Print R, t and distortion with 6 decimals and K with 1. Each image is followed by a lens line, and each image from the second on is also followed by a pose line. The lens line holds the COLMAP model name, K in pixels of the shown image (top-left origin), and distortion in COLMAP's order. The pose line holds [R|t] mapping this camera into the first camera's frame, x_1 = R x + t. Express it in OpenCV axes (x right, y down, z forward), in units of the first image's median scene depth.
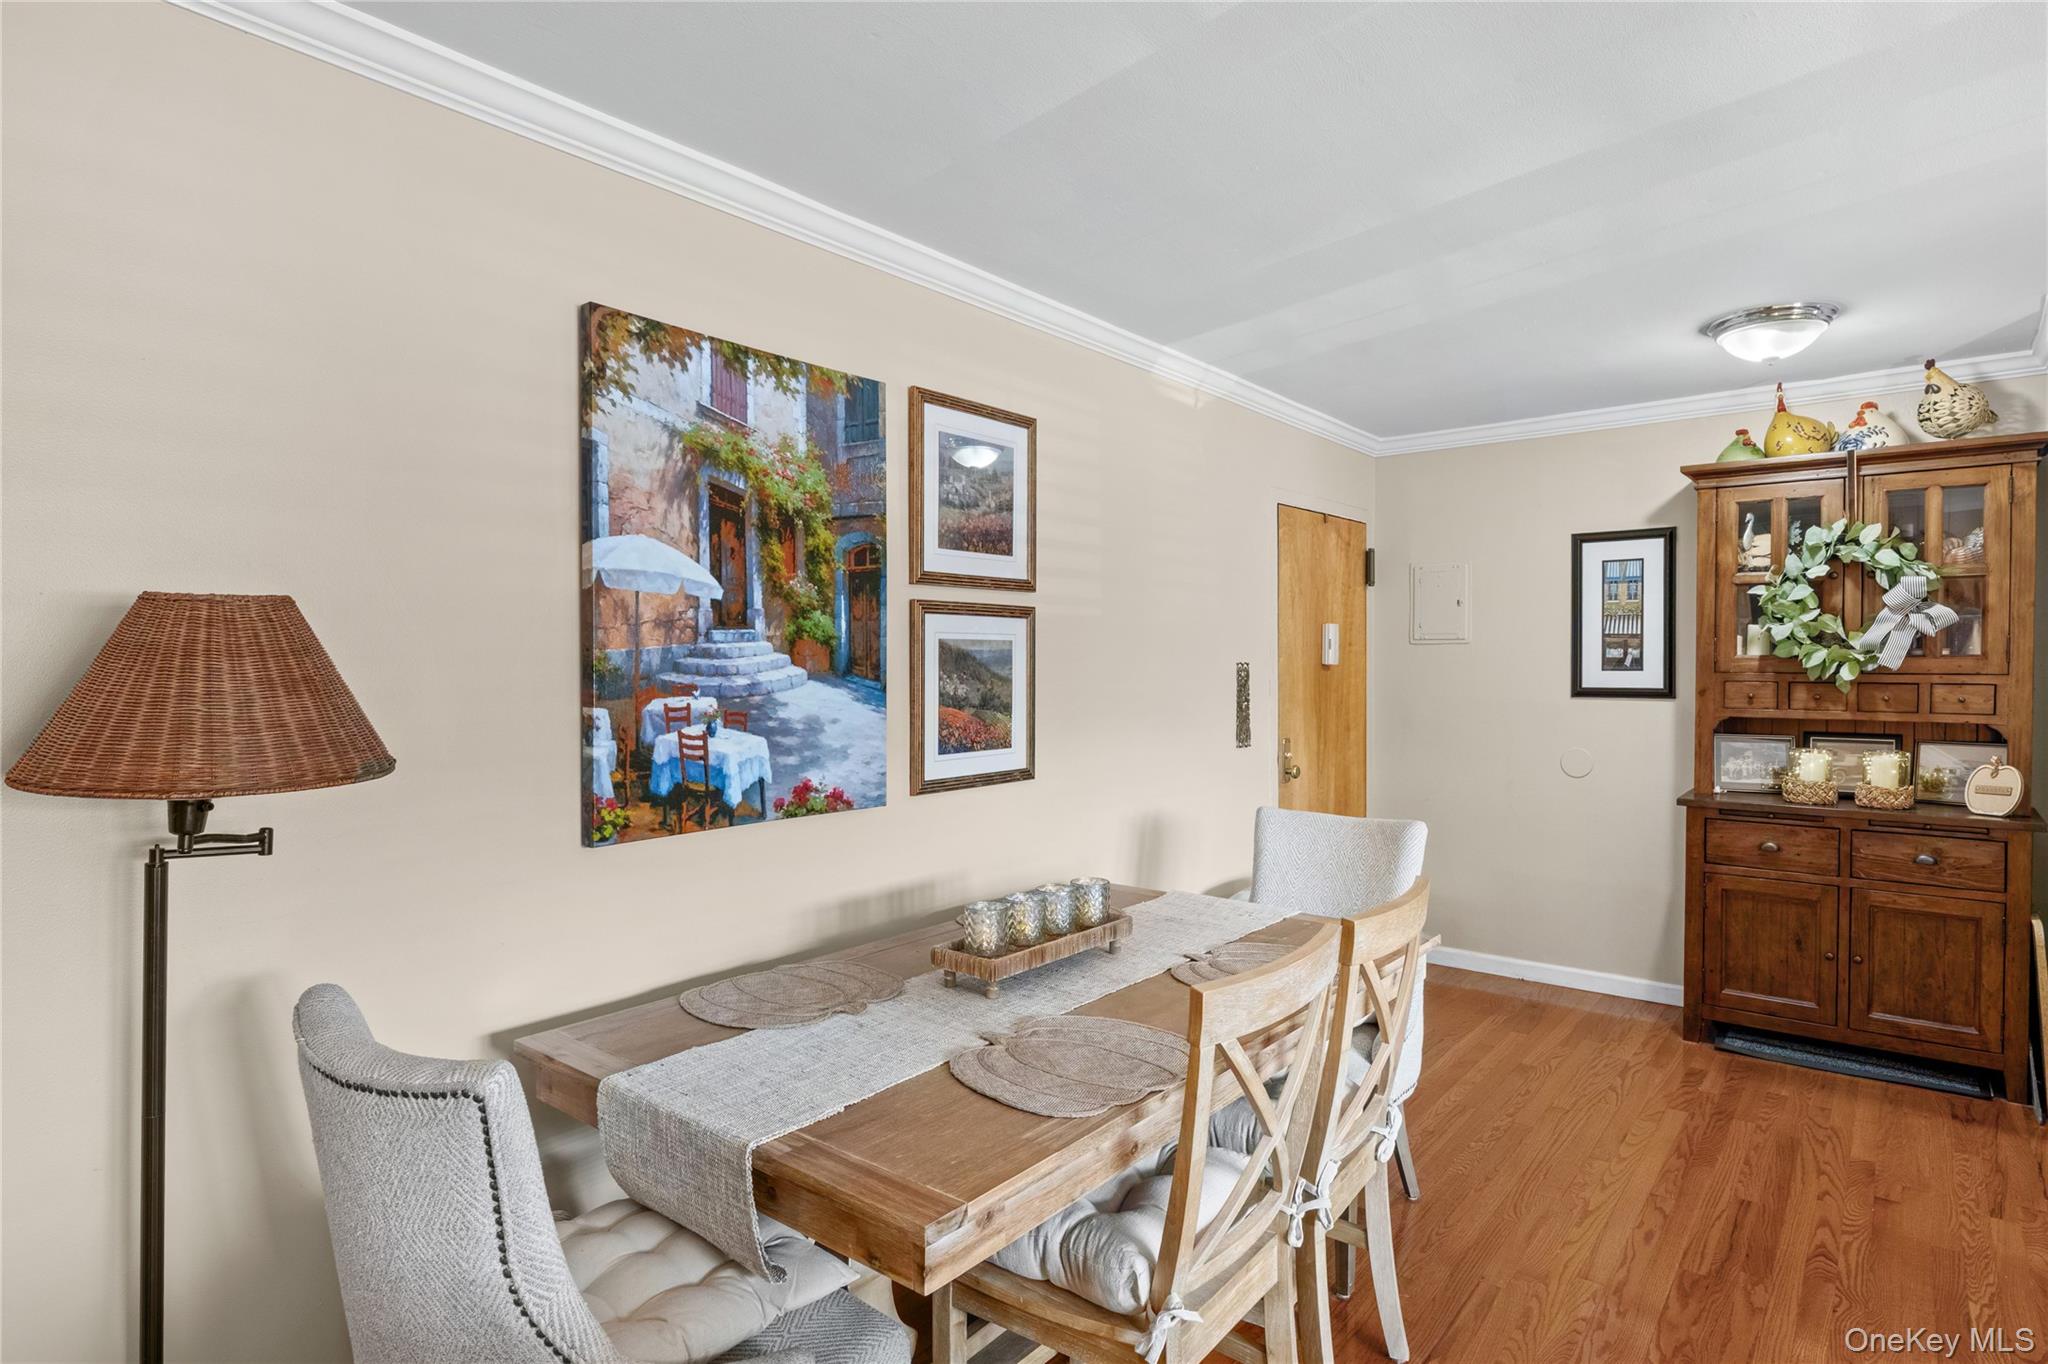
lens RADIAL K [[1101.0, 0, 1024.0], [0, 1101.0, 689.2], [0, 0, 1]] dist [-0.001008, 0.000547]
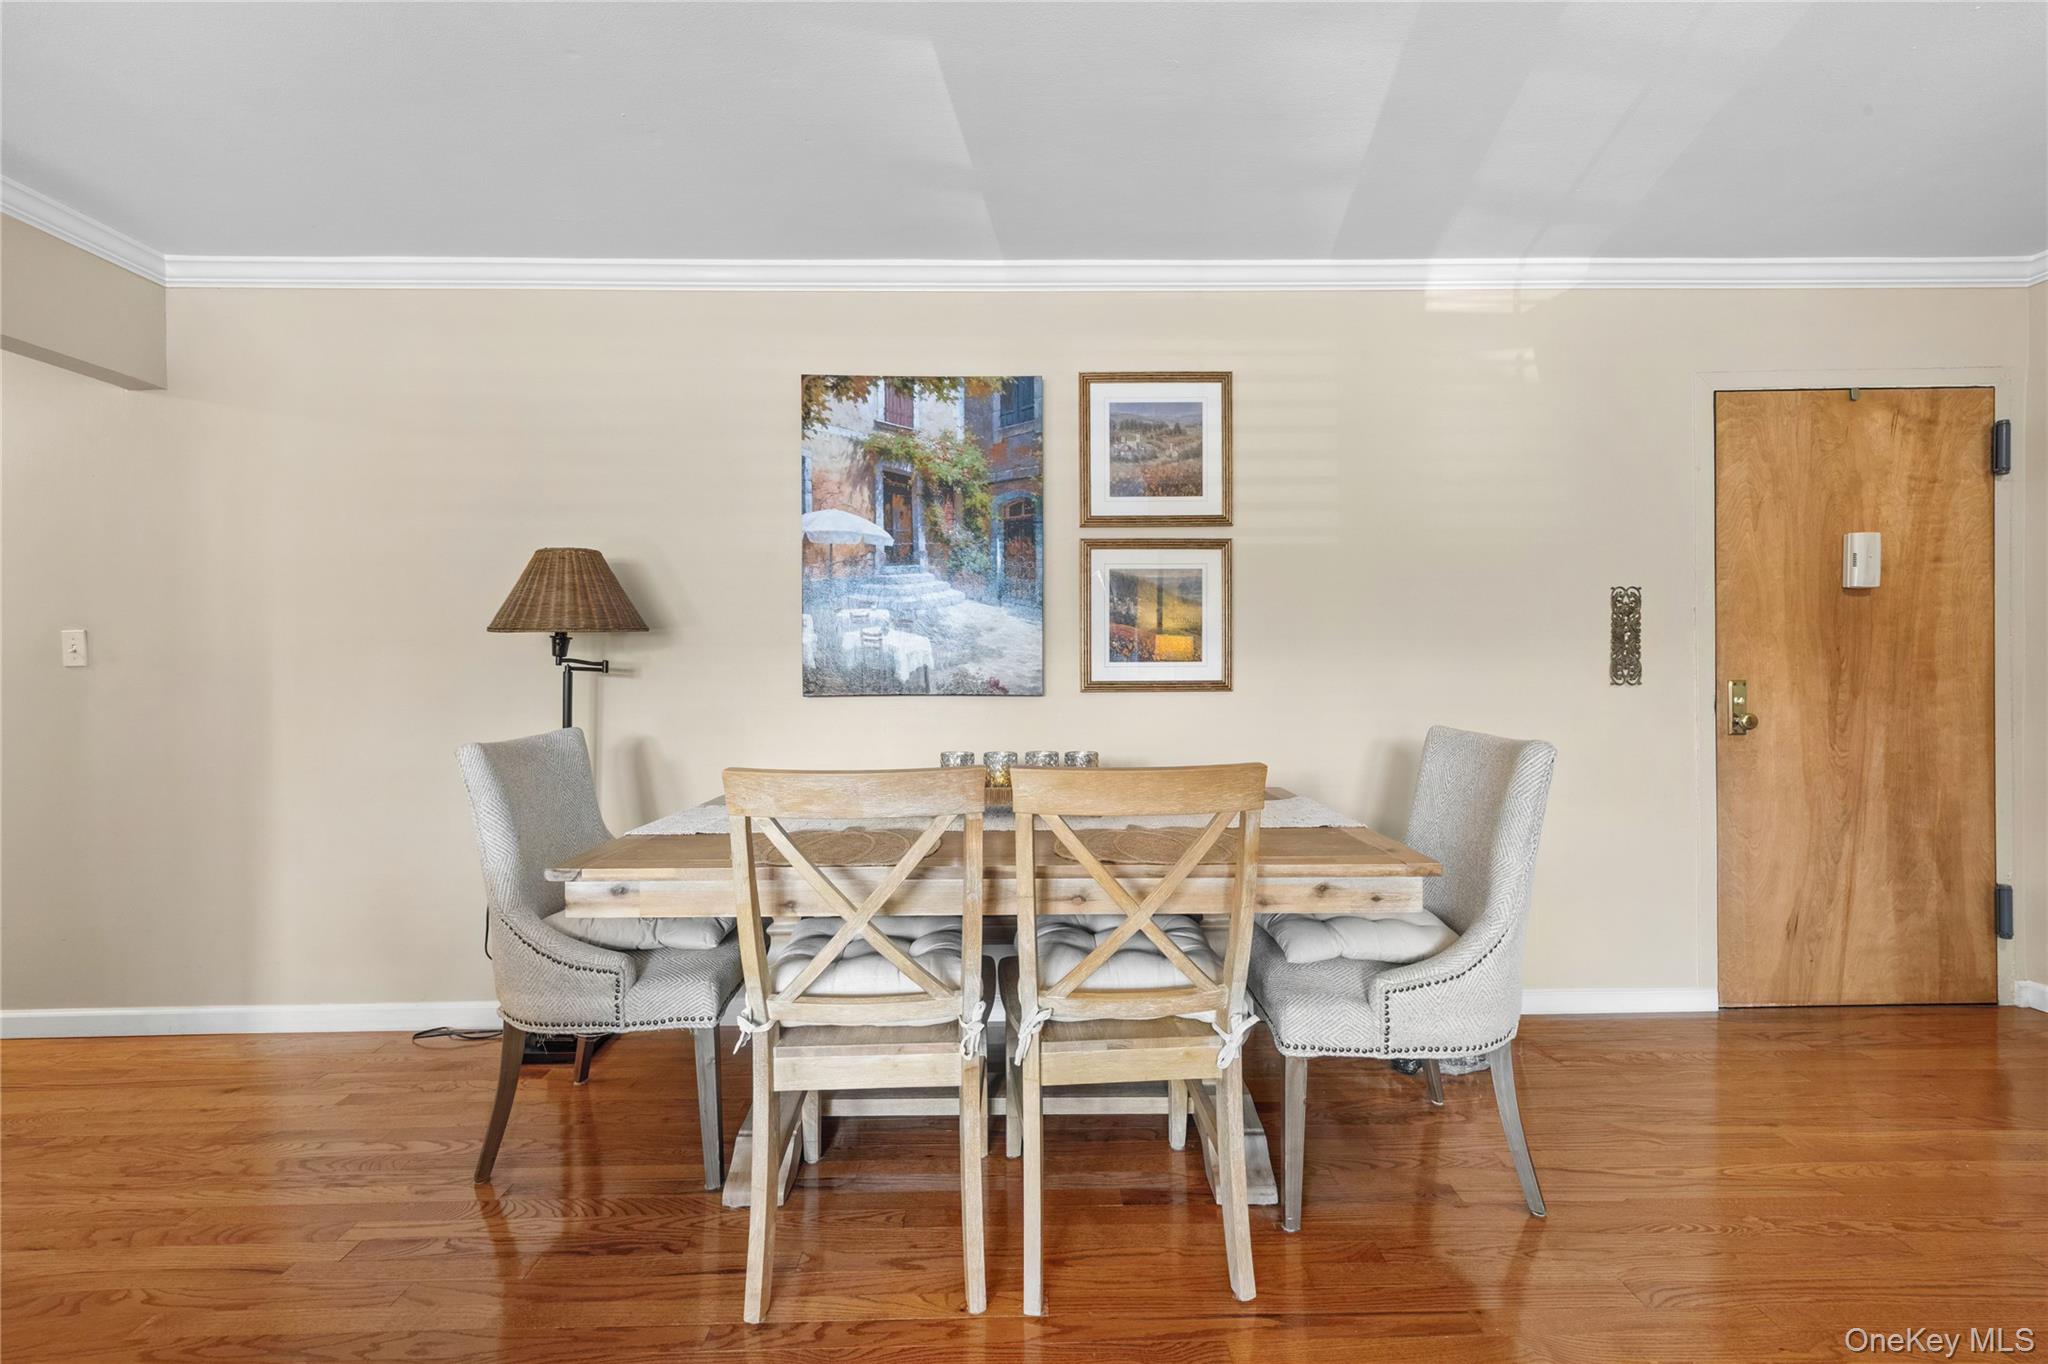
lens RADIAL K [[819.3, 0, 1026.4], [0, 819.3, 679.9], [0, 0, 1]] dist [0.013752, 0.000013]
pose [[0.638831, 0.003021, -0.769341, 0.533612], [-0.015744, 0.999834, -0.009148, 0.083005], [0.769186, 0.017956, 0.638773, 0.308374]]
